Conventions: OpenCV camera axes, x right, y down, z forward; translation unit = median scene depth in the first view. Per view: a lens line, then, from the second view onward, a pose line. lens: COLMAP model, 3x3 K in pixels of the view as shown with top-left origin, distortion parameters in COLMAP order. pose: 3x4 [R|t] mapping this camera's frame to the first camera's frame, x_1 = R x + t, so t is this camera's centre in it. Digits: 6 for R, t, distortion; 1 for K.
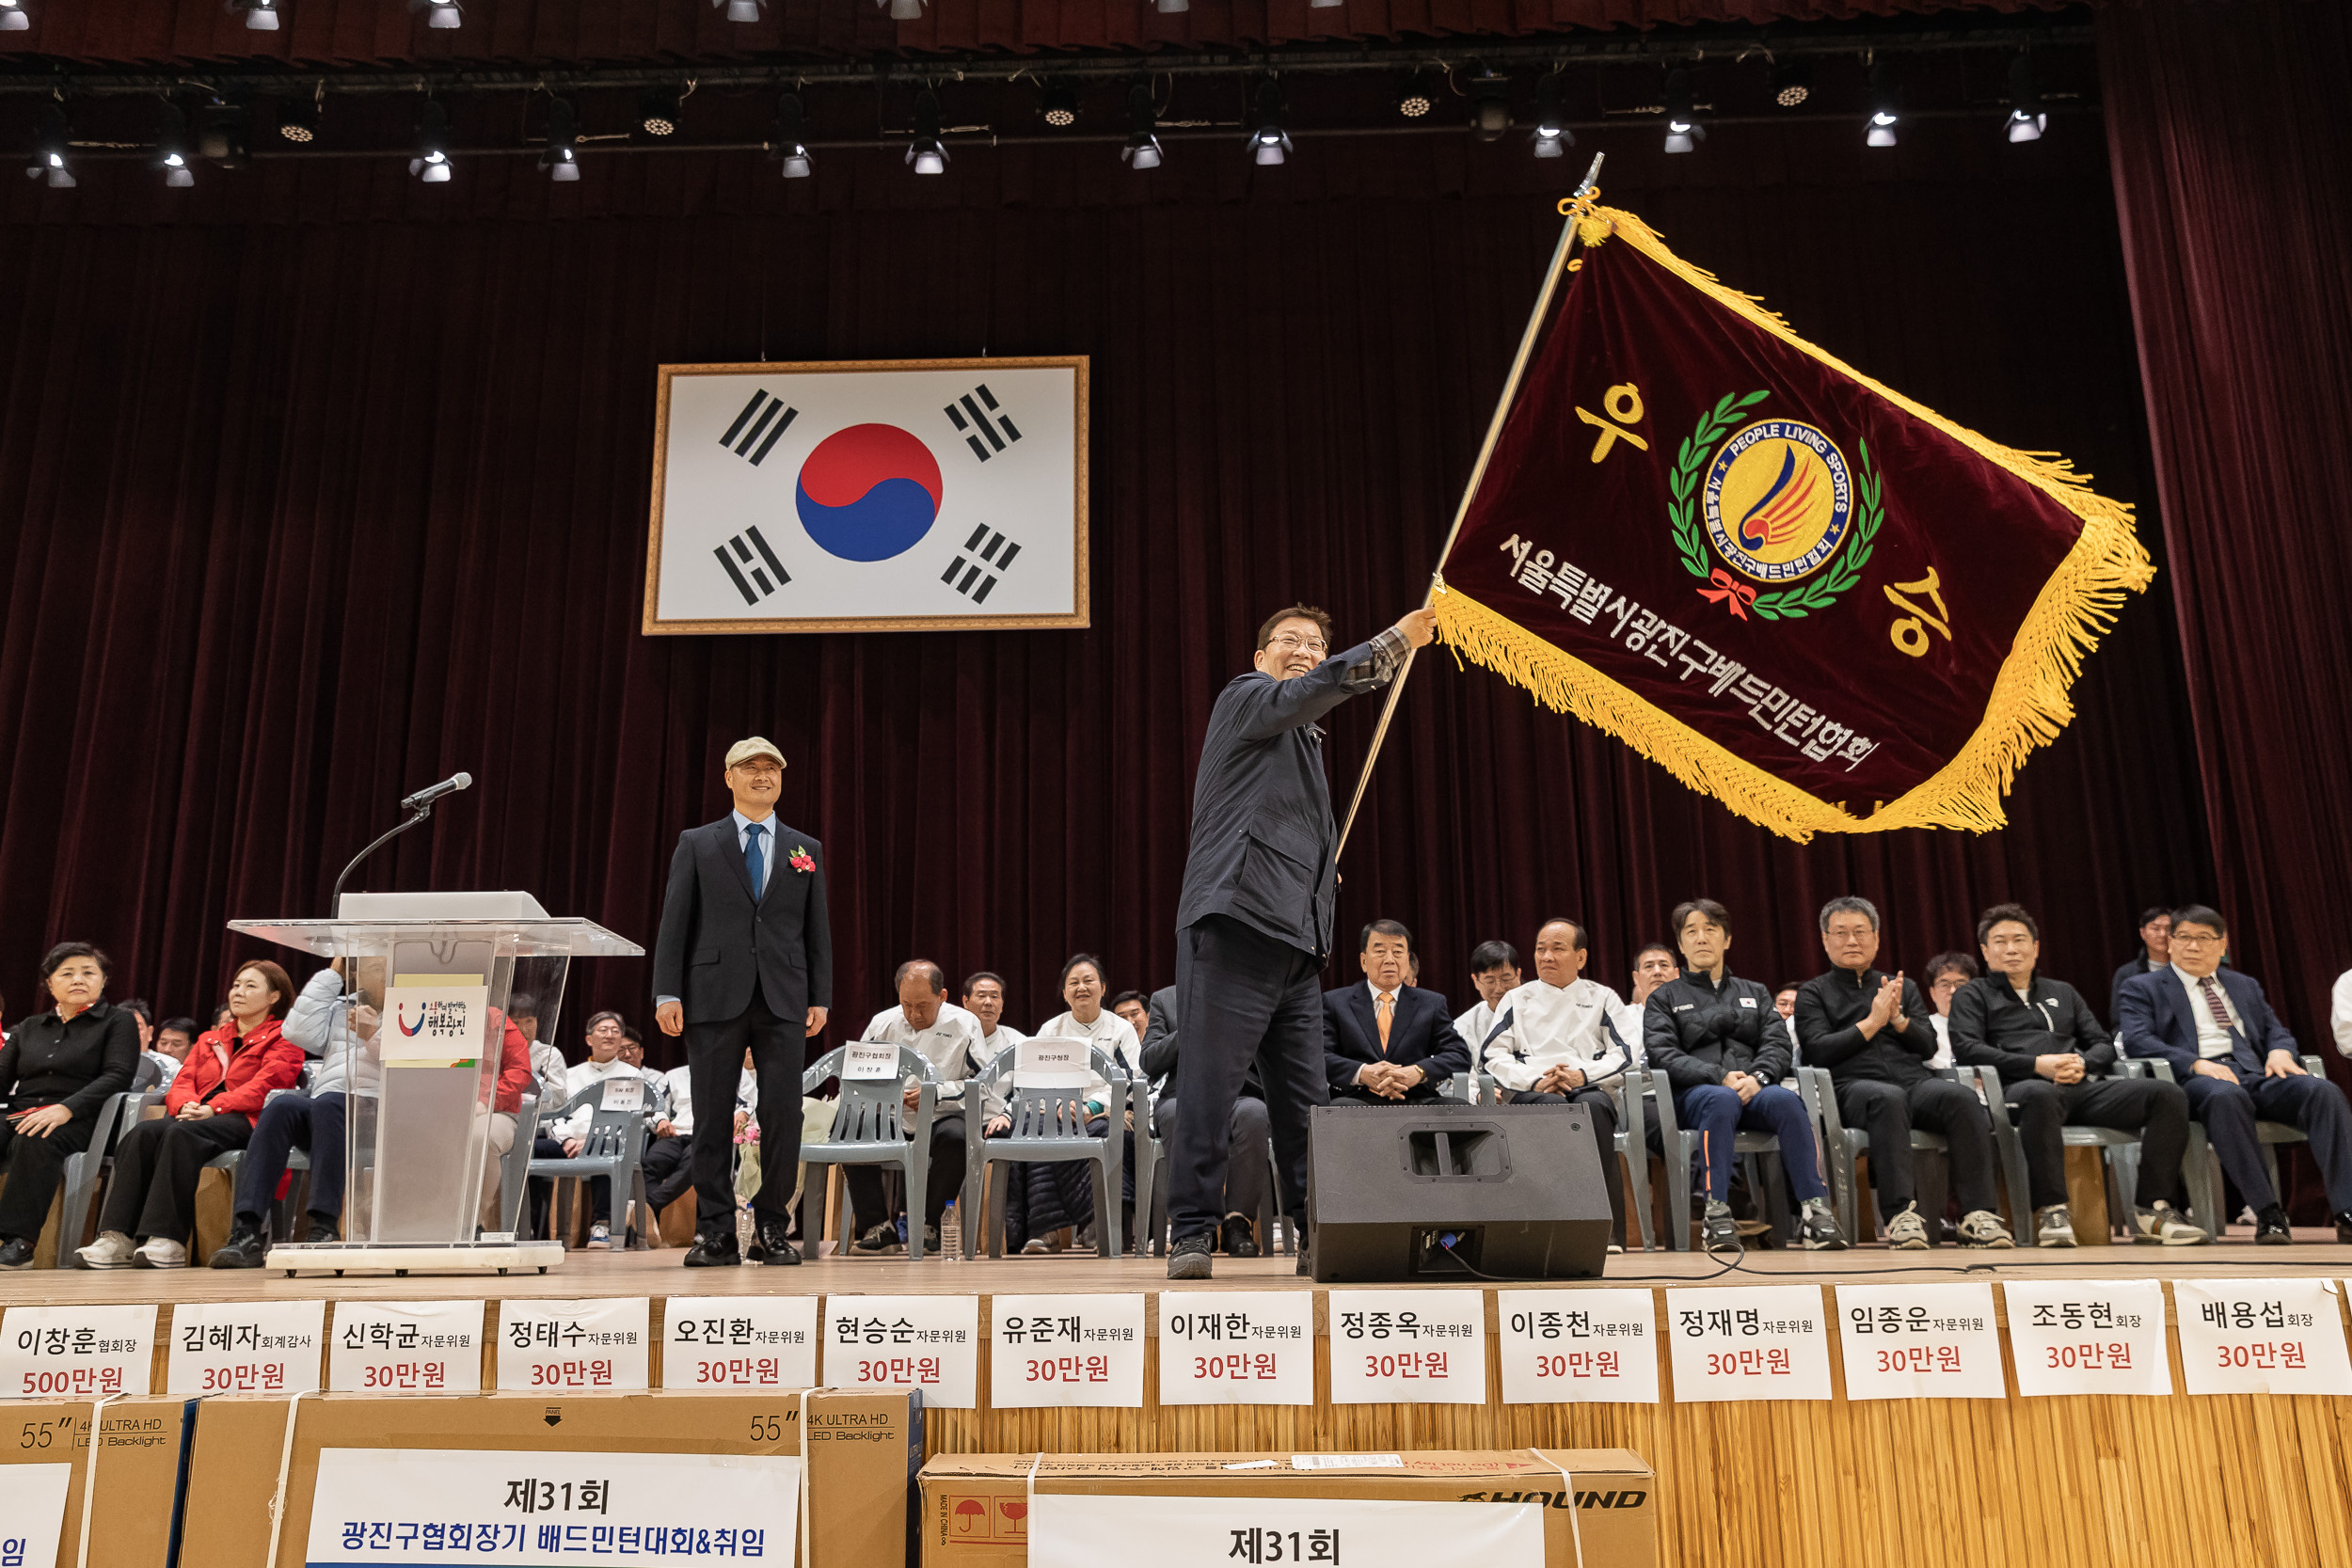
lens RADIAL K [[1771.7, 0, 1175.0], [0, 1771.7, 808.3], [0, 0, 1]] dist [-0.018612, 0.040909]
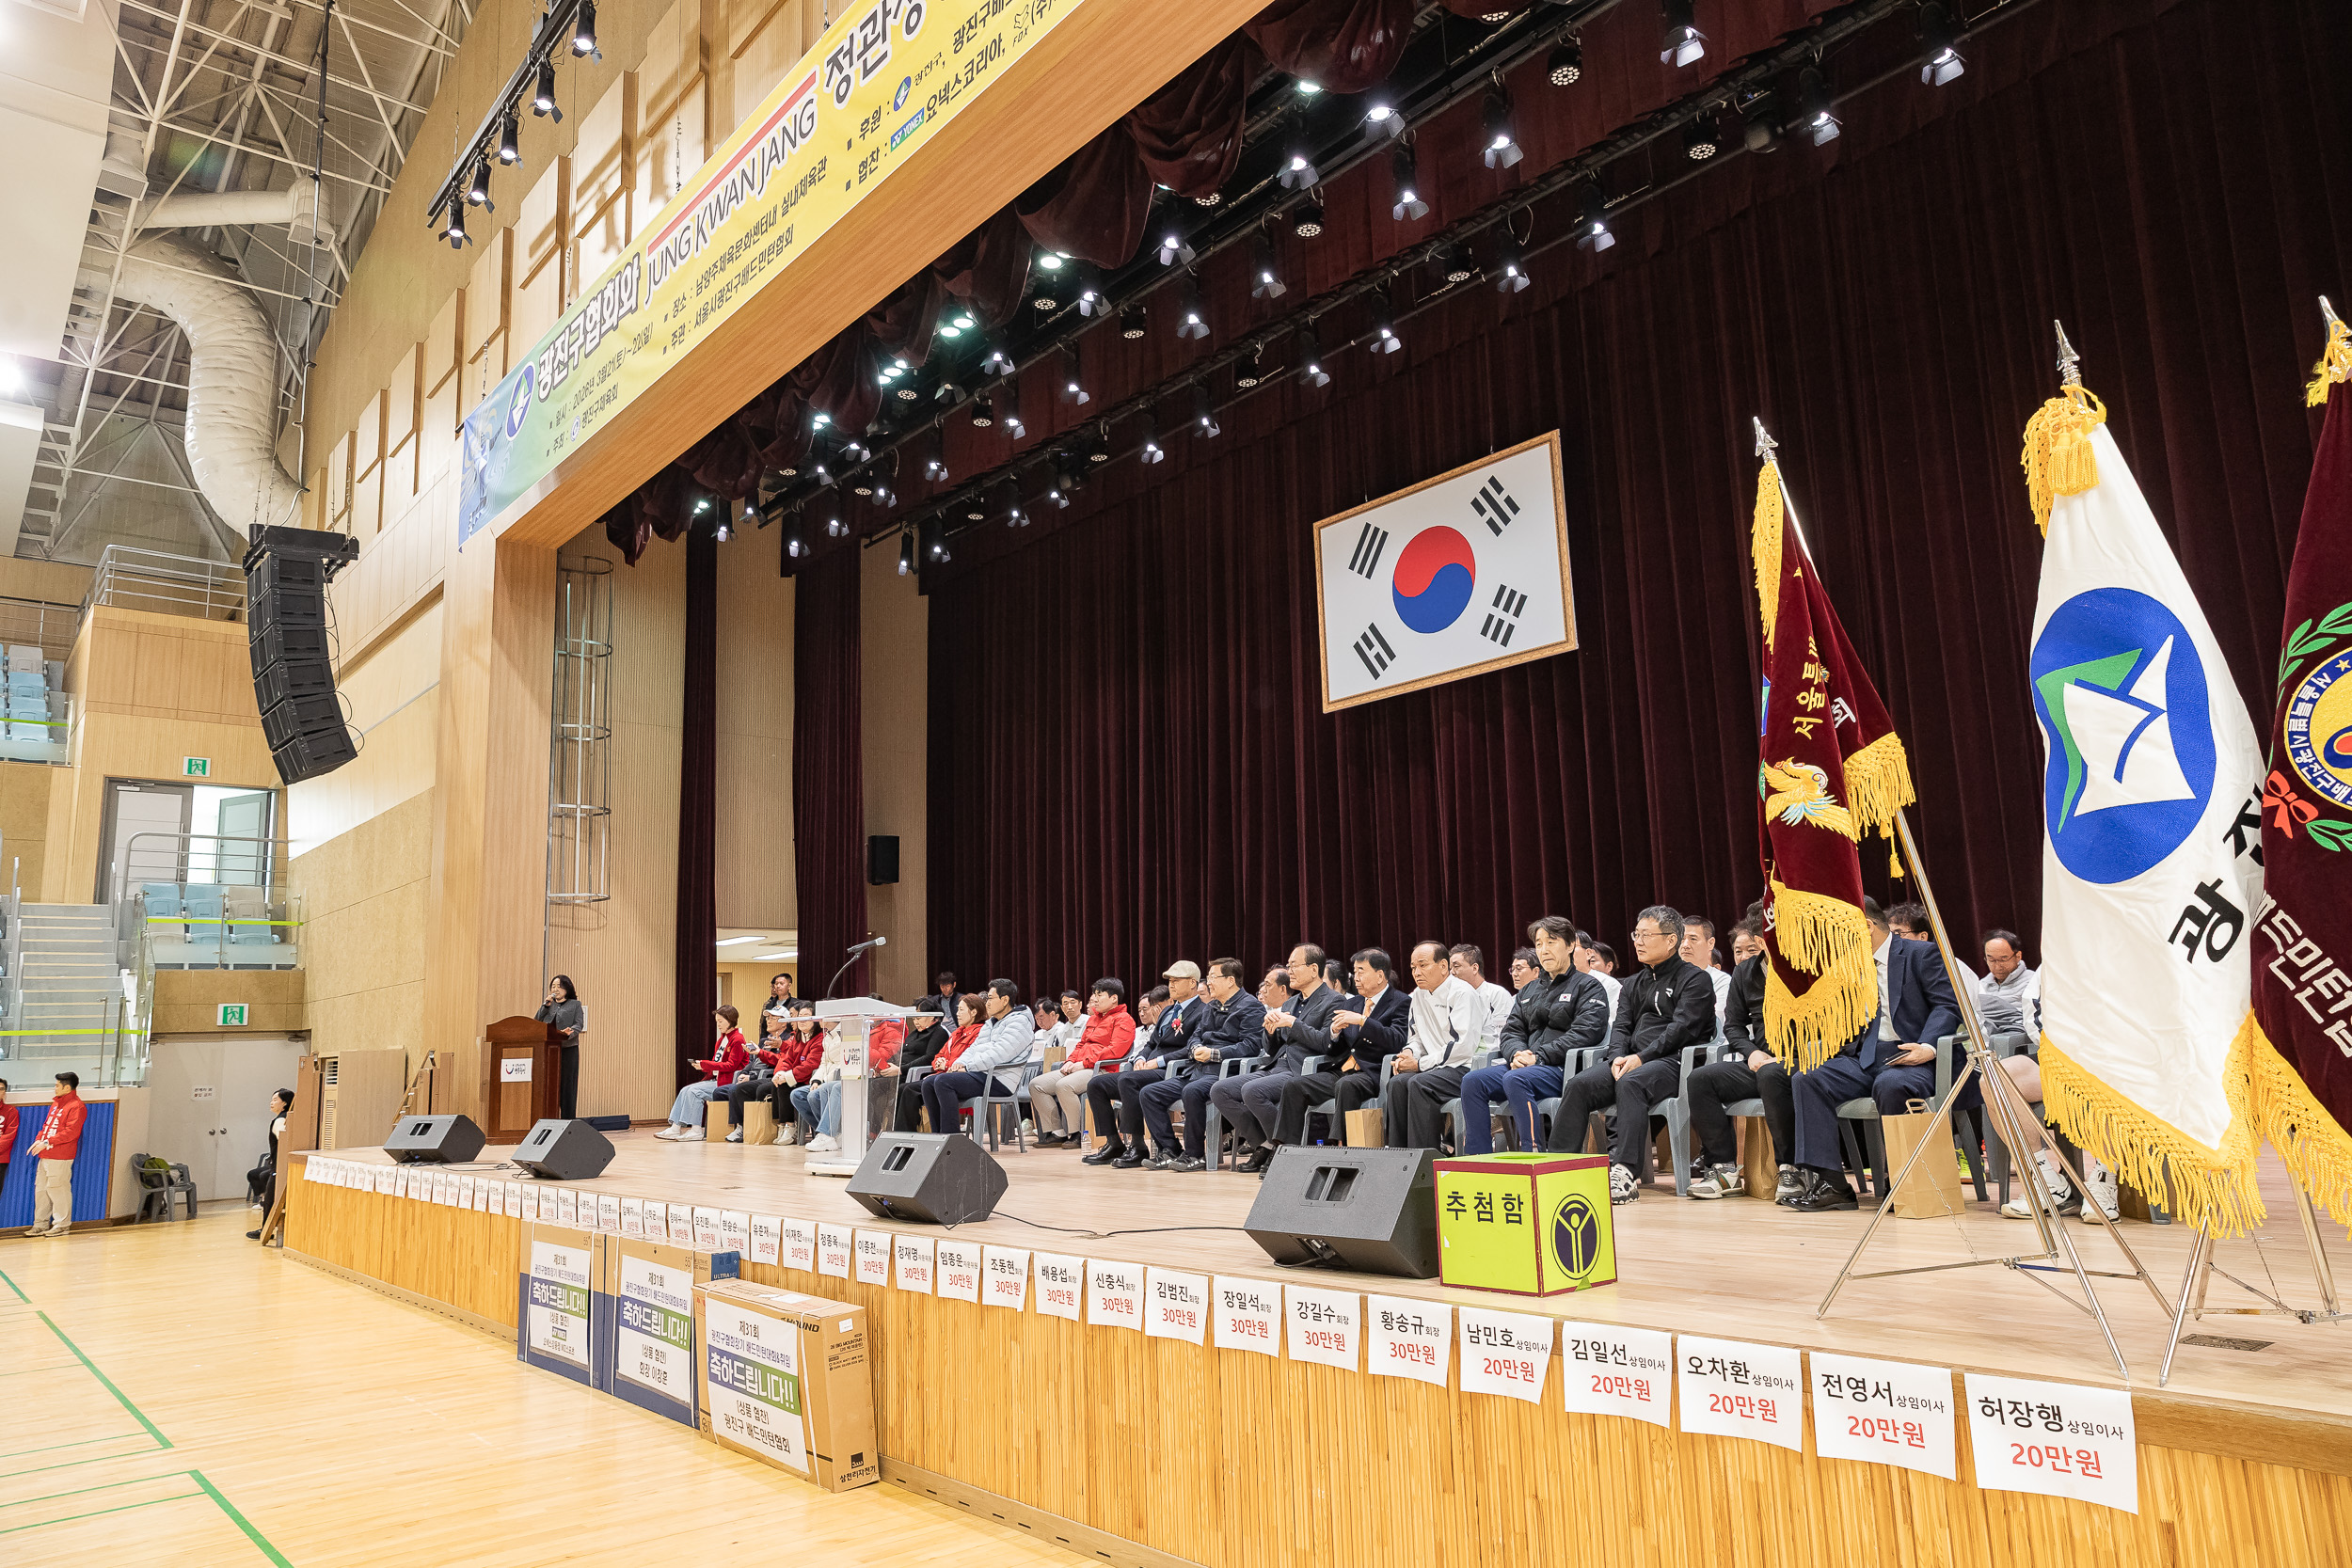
lens RADIAL K [[1549.4, 0, 1176.1], [0, 1549.4, 803.8], [0, 0, 1]] dist [-0.027197, 0.038725]
pose [[0.661921, -0.129055, -0.738380, 1.043926], [0.190914, 0.981607, -0.000421, -0.087520], [0.724853, -0.140688, 0.674385, 0.050946]]
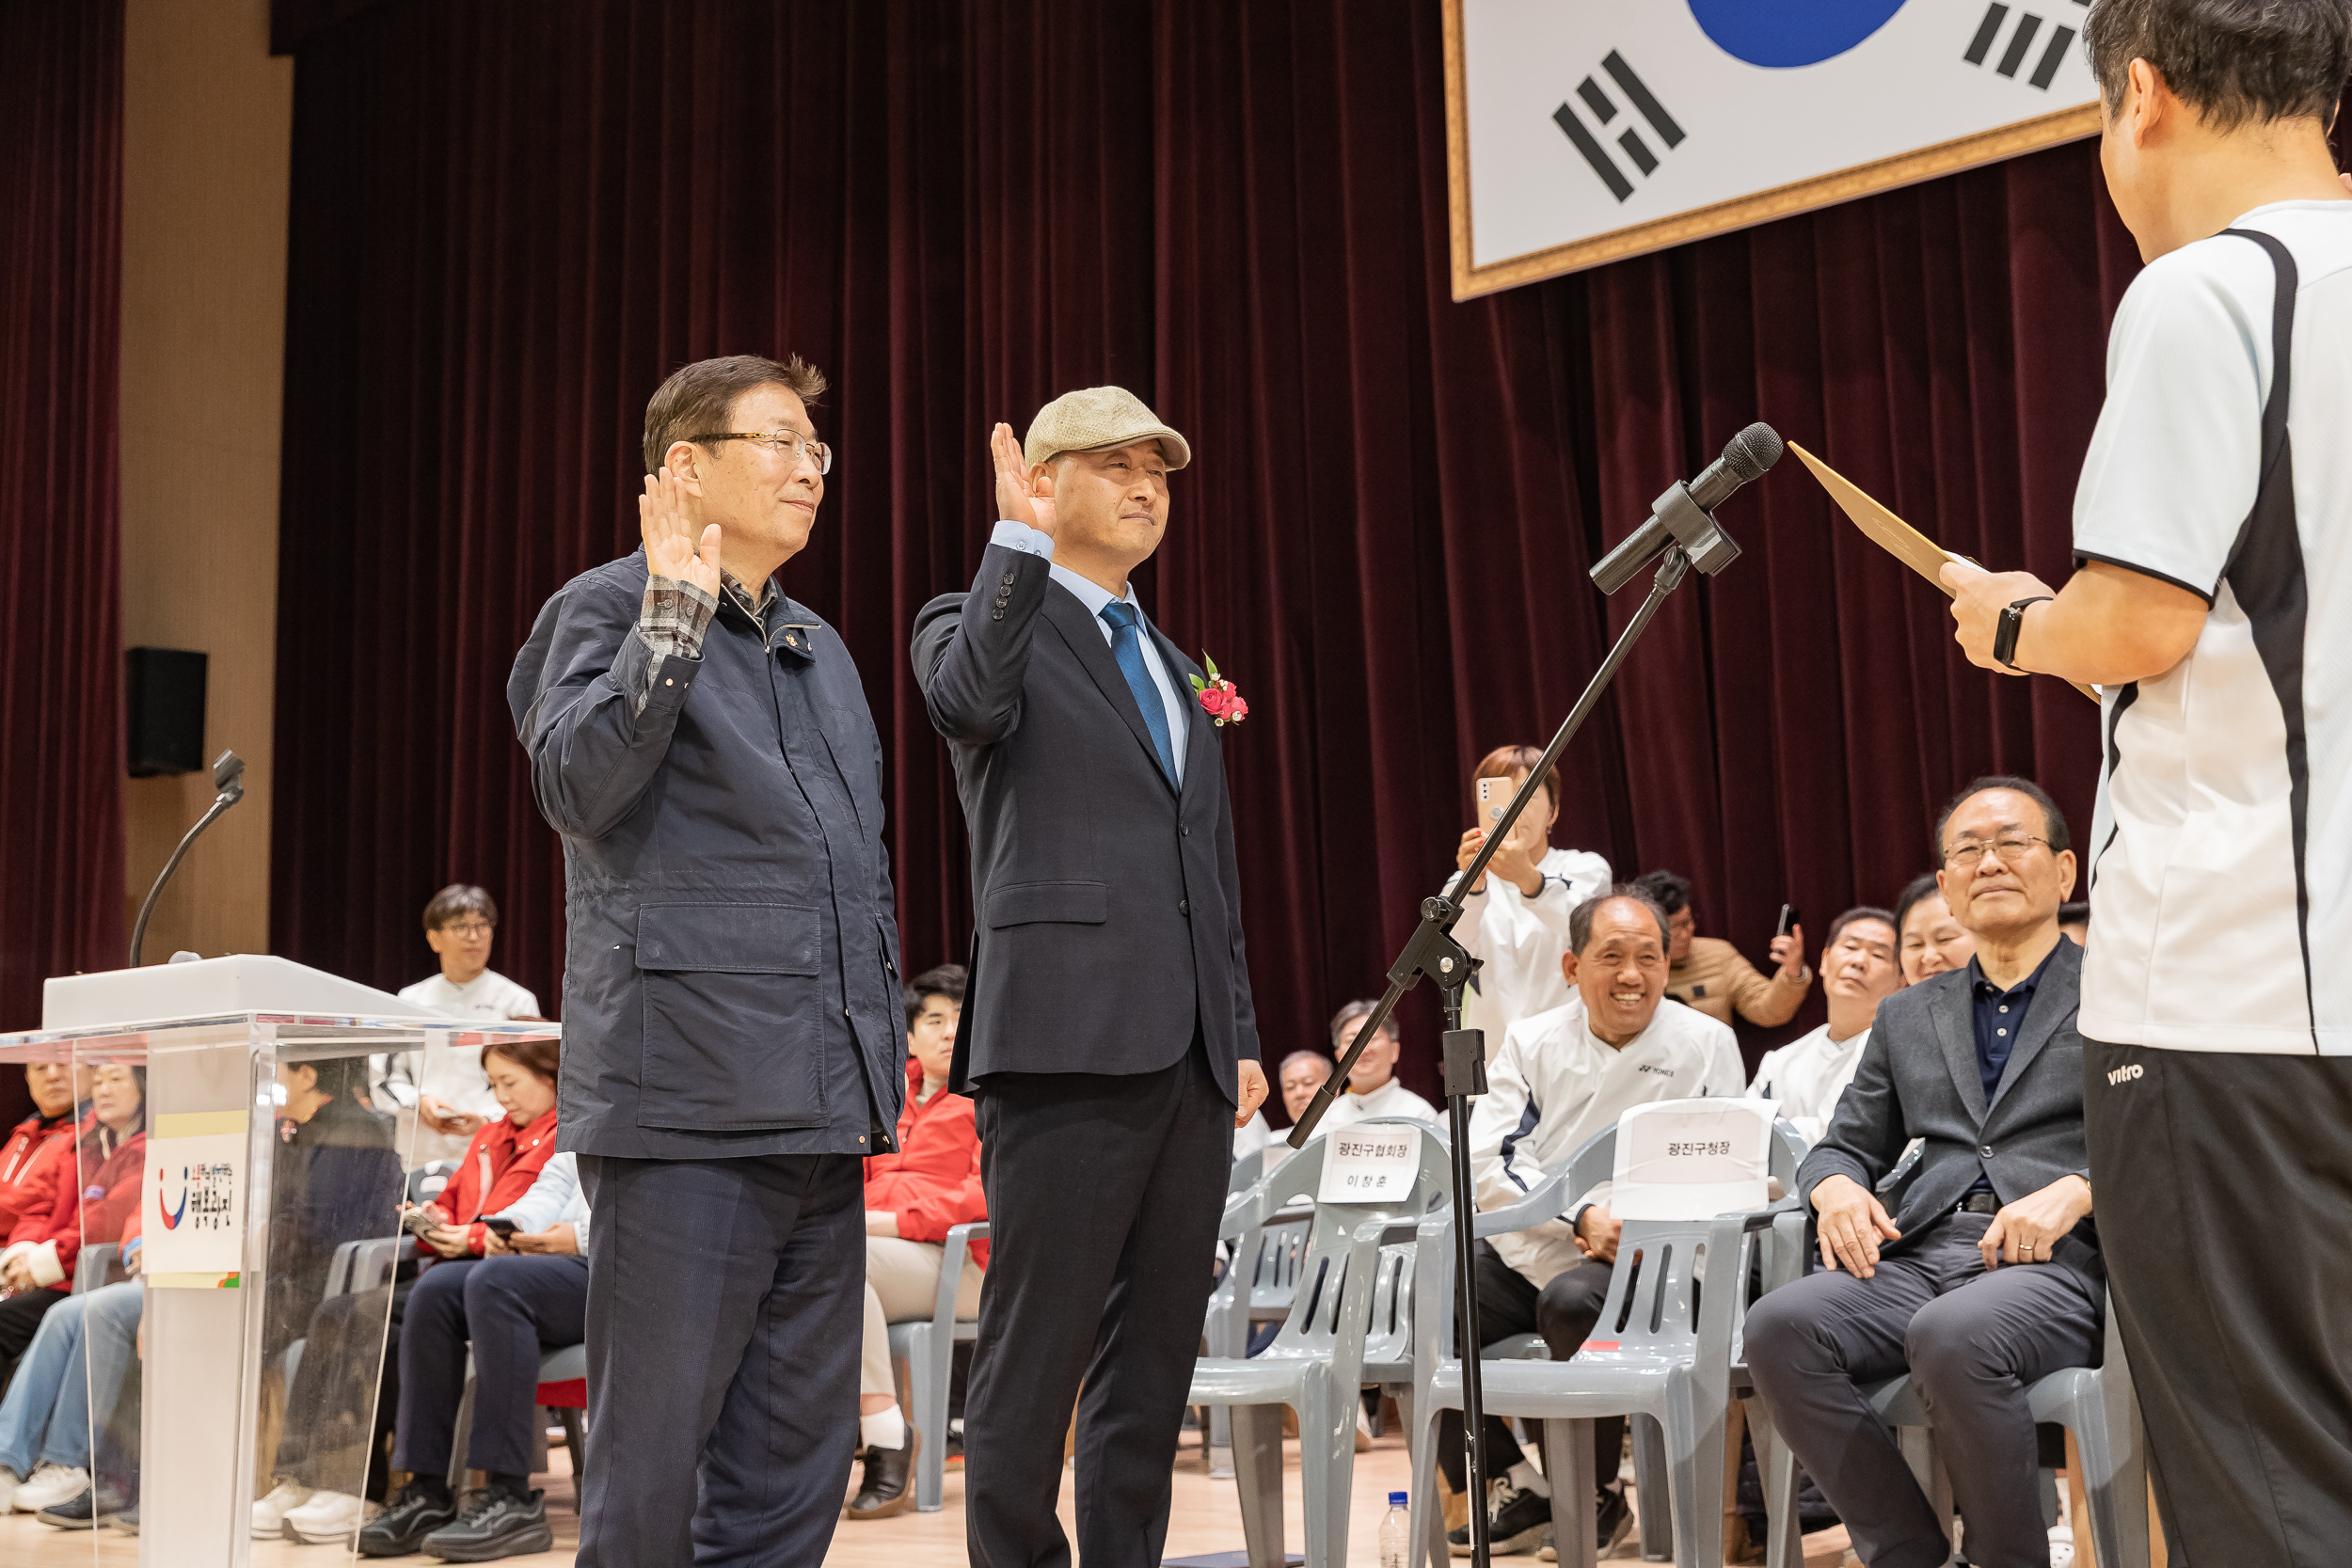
lens RADIAL K [[2856.1, 0, 1168.0], [0, 2856.1, 810.5], [0, 0, 1]] dist [0.024091, 0.000000]
pose [[0.784668, -0.094306, -0.612701, 0.294498], [0.154209, 0.986987, 0.045575, 0.007388], [0.600430, -0.130246, 0.788999, 0.416145]]
